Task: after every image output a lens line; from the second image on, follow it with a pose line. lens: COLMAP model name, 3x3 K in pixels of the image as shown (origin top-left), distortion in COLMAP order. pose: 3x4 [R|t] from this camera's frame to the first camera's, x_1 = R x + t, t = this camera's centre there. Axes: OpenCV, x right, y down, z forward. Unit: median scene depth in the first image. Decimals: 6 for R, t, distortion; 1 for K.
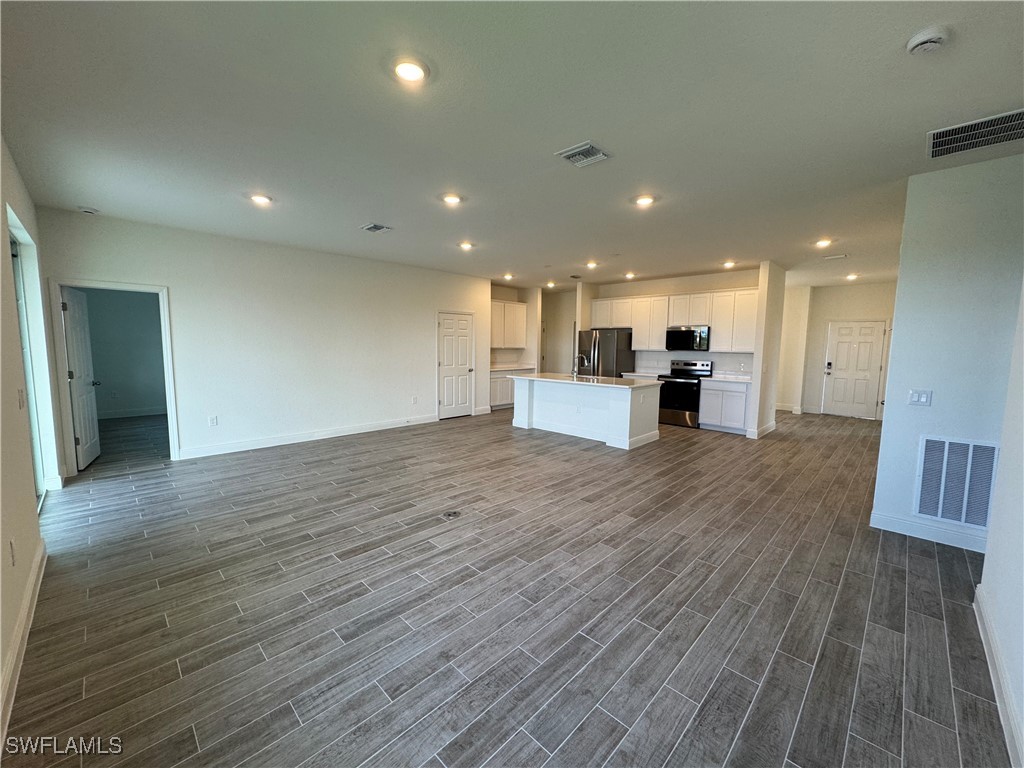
lens RADIAL K [[410.3, 0, 512.0], [0, 410.3, 384.0], [0, 0, 1]] dist [-0.000255, -0.000015]
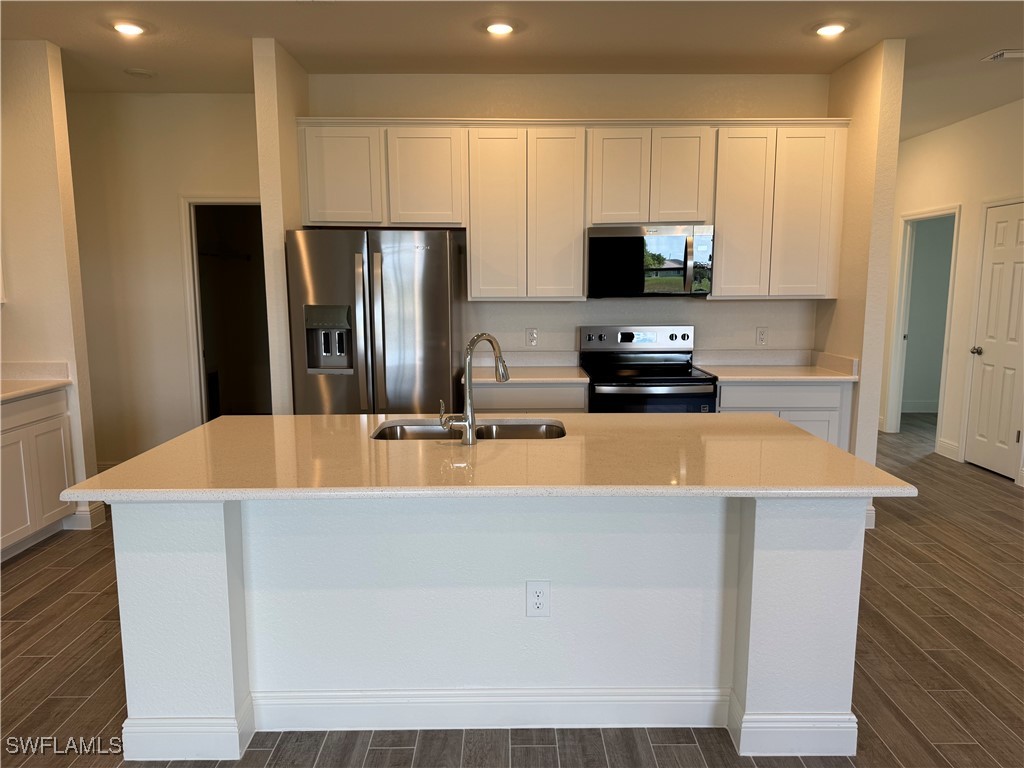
lens RADIAL K [[737.2, 0, 512.0], [0, 737.2, 384.0], [0, 0, 1]] dist [0.025923, 0.000113]
pose [[0.717773, -0.117730, 0.686252, -0.075720], [0.078024, 0.992994, 0.088746, -0.070418], [-0.691892, -0.010156, 0.721930, 0.609458]]
